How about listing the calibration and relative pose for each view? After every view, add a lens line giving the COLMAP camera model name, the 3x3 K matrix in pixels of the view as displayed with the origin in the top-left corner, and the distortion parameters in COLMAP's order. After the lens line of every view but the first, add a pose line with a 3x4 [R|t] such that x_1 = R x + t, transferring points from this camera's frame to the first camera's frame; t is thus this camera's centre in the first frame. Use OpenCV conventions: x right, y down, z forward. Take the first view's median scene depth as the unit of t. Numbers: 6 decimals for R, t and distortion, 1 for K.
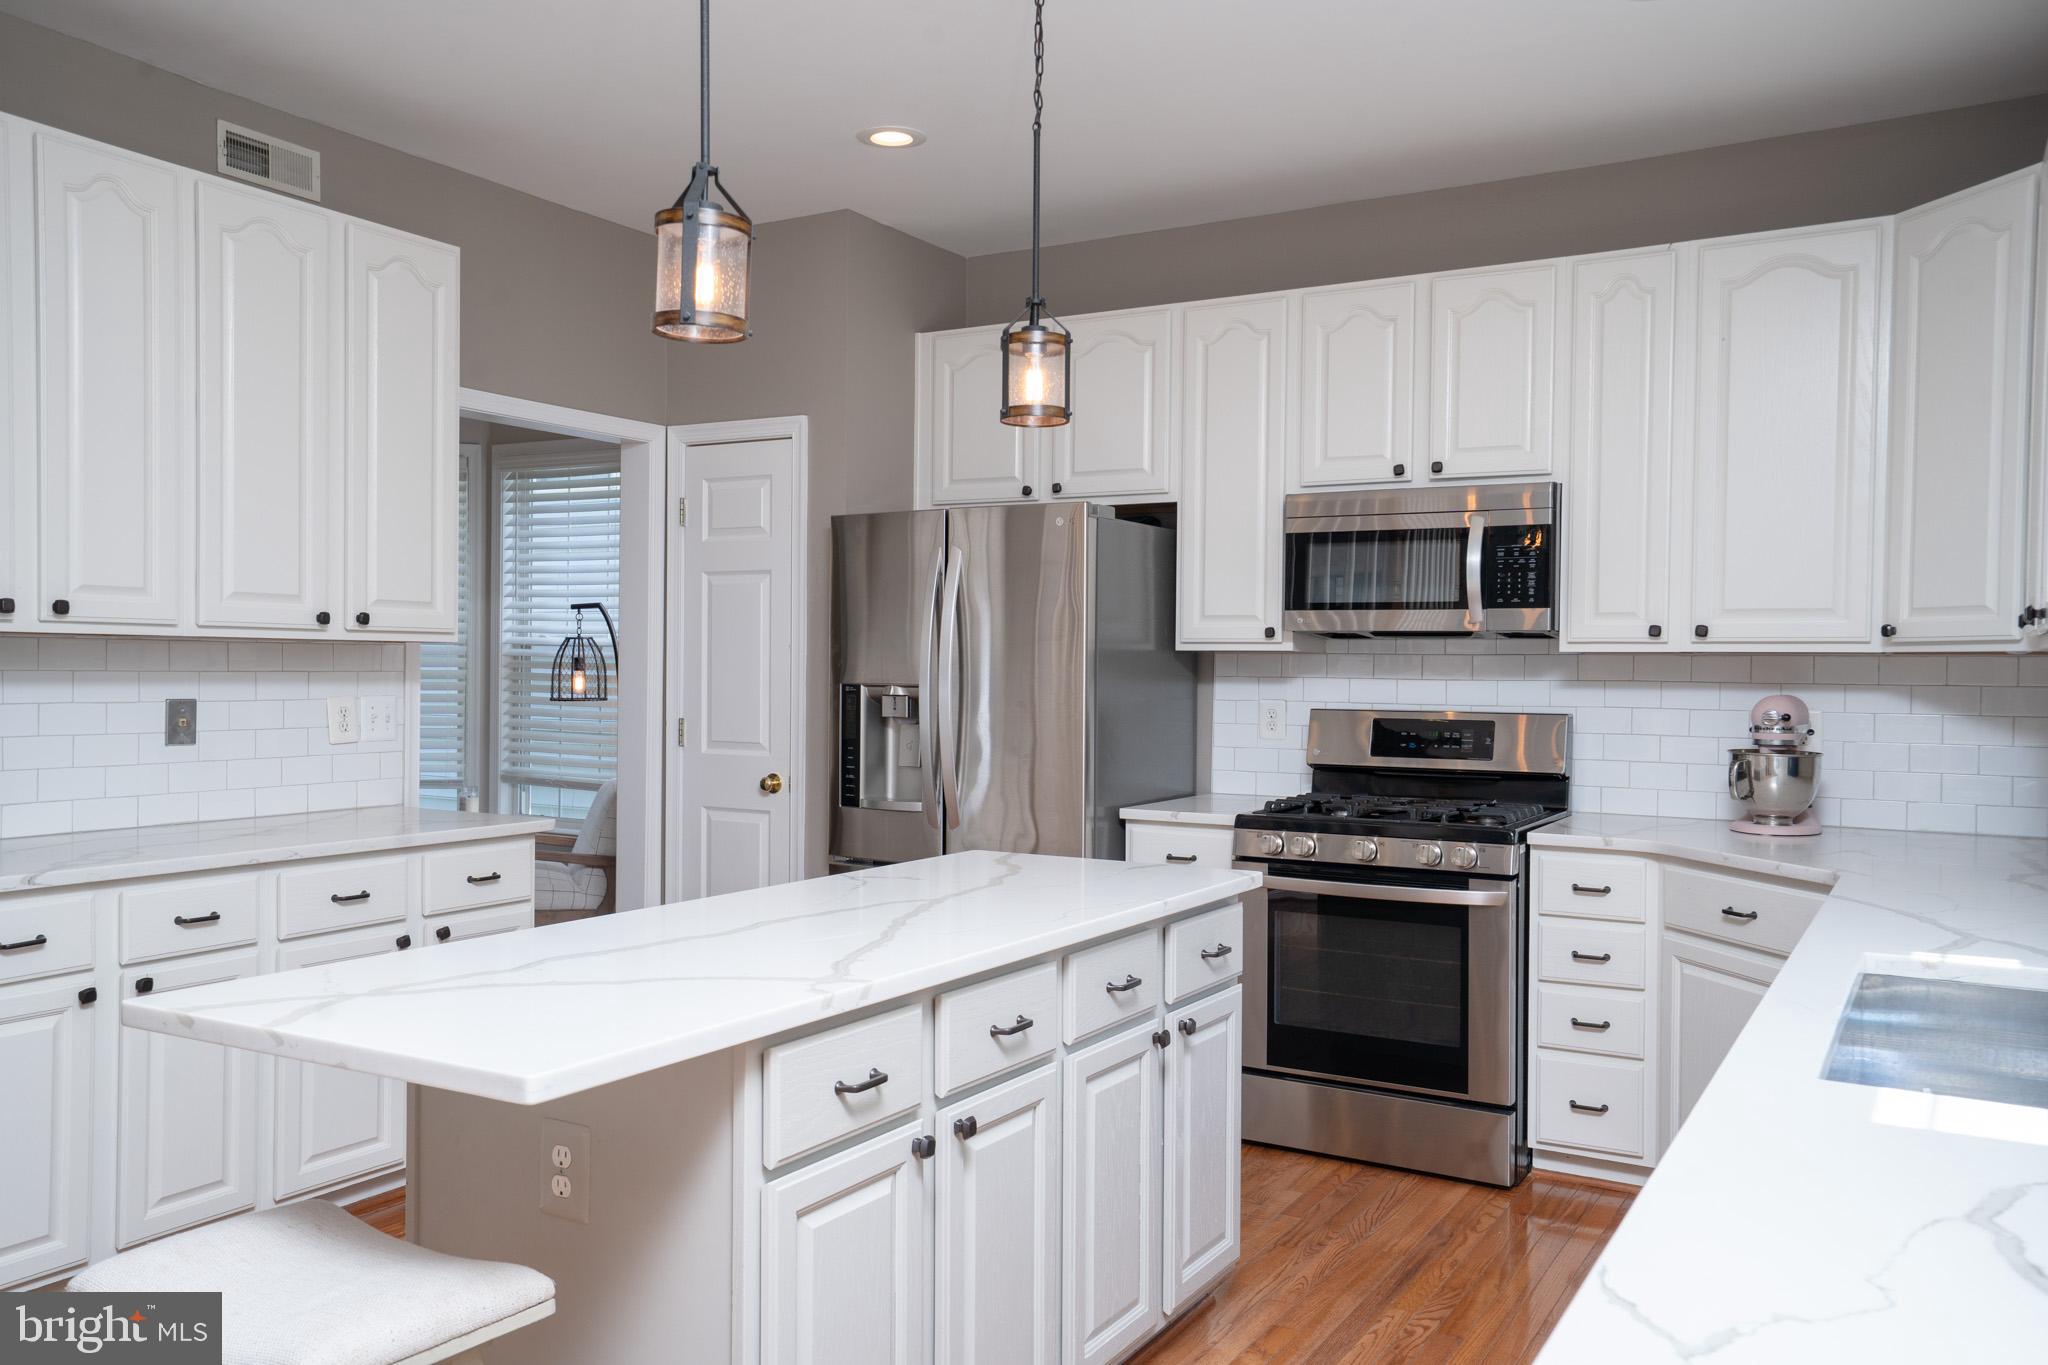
lens RADIAL K [[1619.1, 0, 1023.3], [0, 1619.1, 680.1], [0, 0, 1]] dist [0.006733, 0.000962]
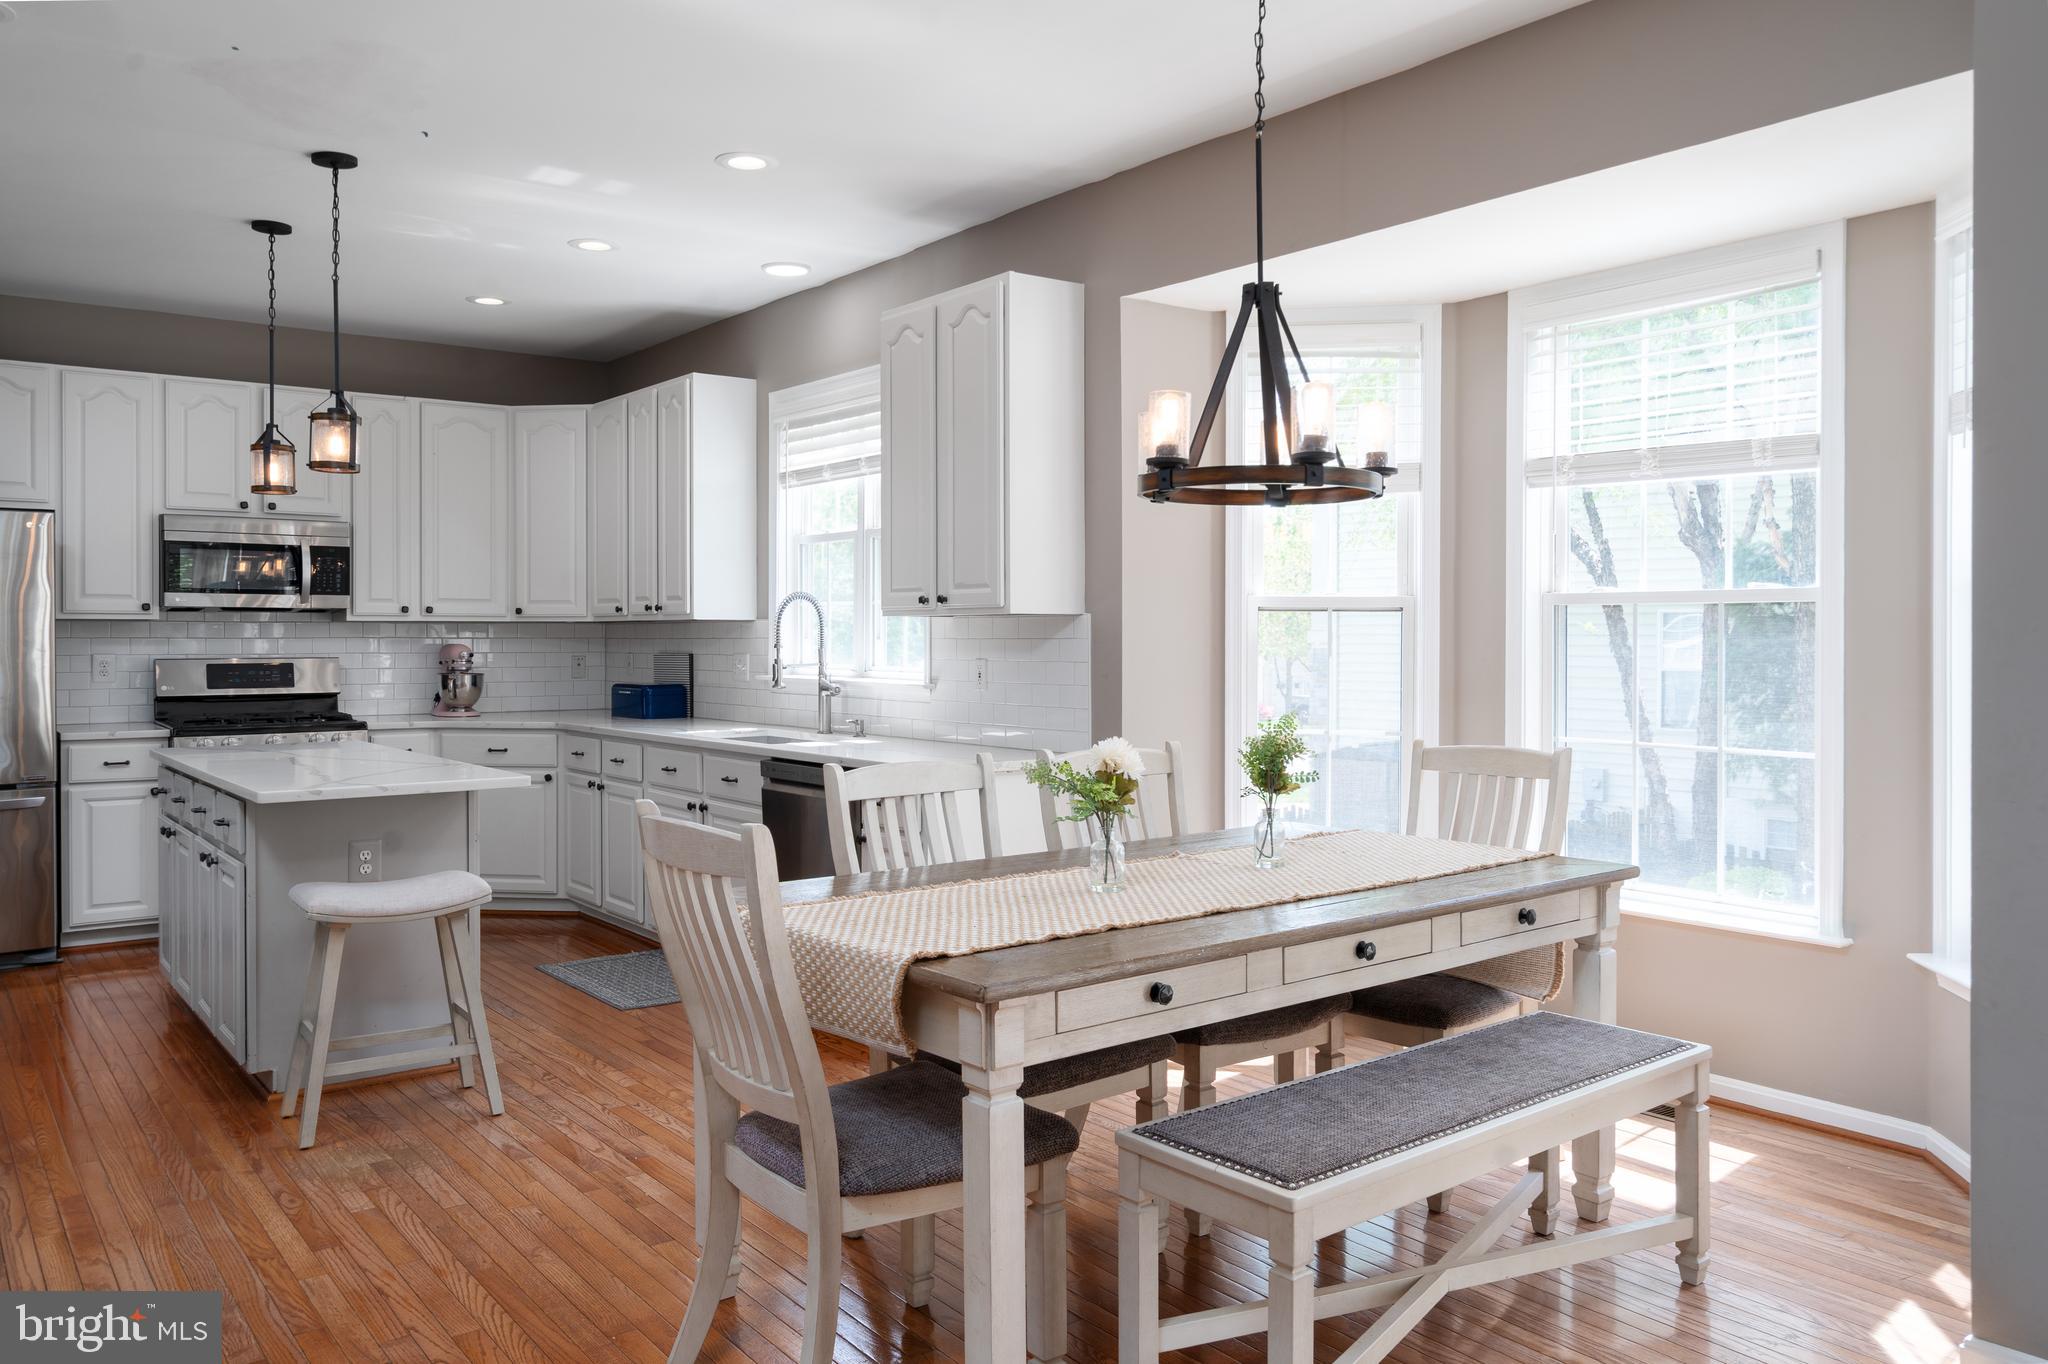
lens RADIAL K [[1483.9, 0, 1023.7], [0, 1483.9, 670.7], [0, 0, 1]] dist [-0.000824, -0.000315]
pose [[0.366161, -0.024403, 0.930231, -0.831374], [0.017906, 0.999656, 0.019176, 0.017349], [-0.930379, 0.009636, 0.366472, -0.232927]]
